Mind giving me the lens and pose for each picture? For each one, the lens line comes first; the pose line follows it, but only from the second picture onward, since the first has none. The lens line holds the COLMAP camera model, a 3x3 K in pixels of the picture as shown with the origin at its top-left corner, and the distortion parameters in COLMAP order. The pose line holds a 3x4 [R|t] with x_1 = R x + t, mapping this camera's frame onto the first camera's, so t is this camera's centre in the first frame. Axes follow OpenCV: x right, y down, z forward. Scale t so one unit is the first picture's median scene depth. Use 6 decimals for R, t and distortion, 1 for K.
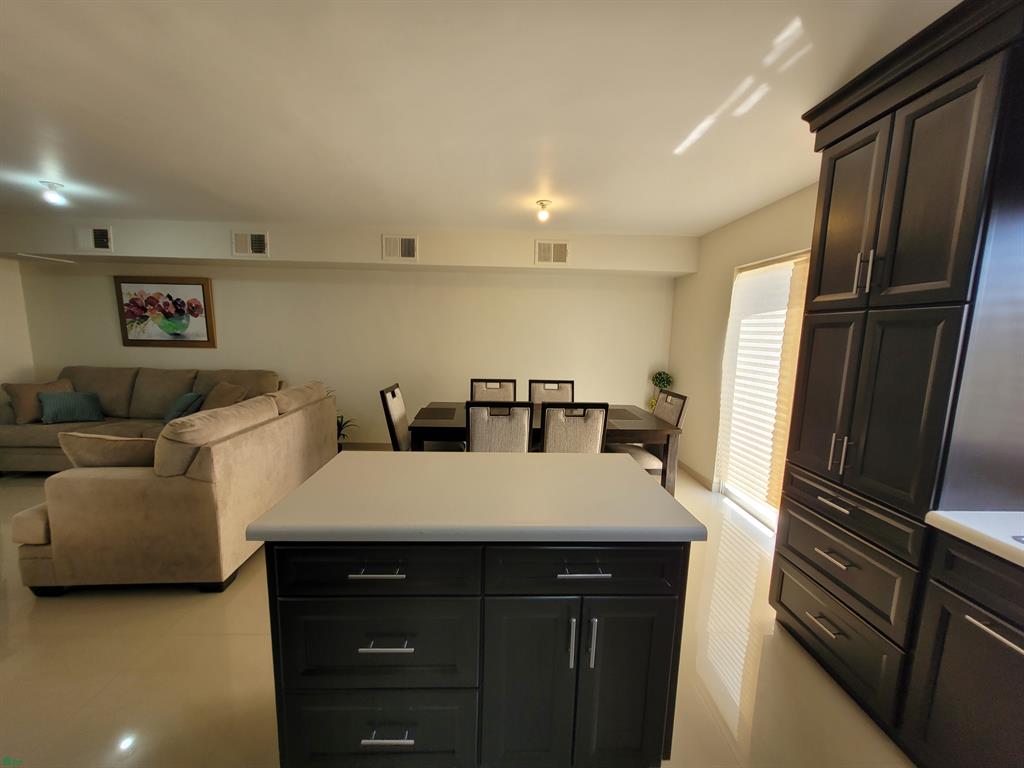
lens RADIAL K [[400.0, 0, 512.0], [0, 400.0, 387.7], [0, 0, 1]] dist [-0.002239, 0.000647]
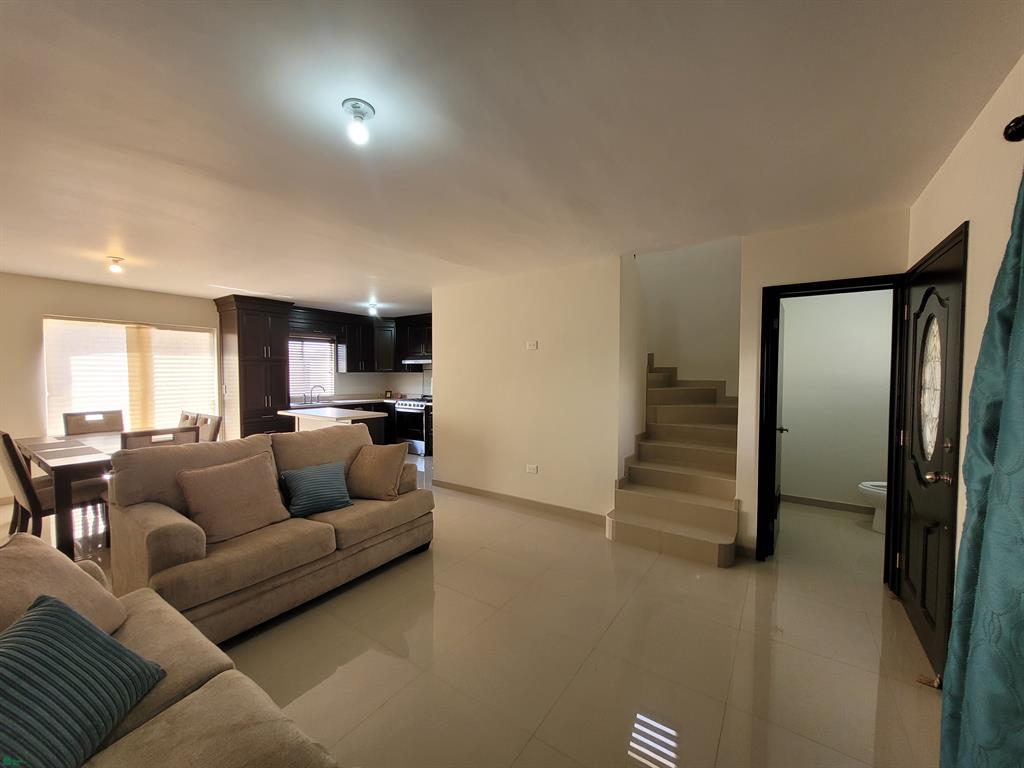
lens RADIAL K [[400.0, 0, 512.3], [0, 400.0, 386.4], [0, 0, 1]] dist [-0.002239, 0.000647]
pose [[-0.806278, -0.042516, 0.590008, -1.087906], [0.064923, 0.985028, 0.159702, -0.141854], [-0.587964, 0.167069, -0.791446, 0.907564]]
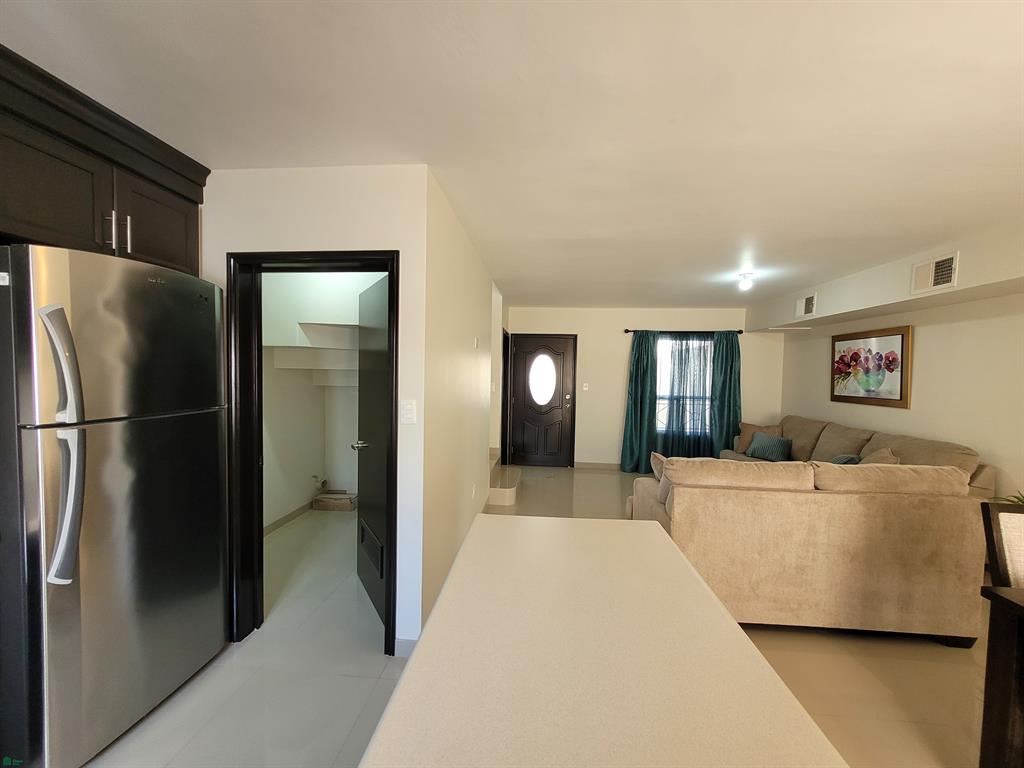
lens RADIAL K [[400.0, 0, 510.4], [0, 400.0, 386.6], [0, 0, 1]] dist [-0.002239, 0.000647]
pose [[-0.119316, 0.010977, -0.992796, 0.172643], [-0.162599, 0.986222, 0.030446, -0.037310], [0.979451, 0.165060, -0.115888, 0.296016]]
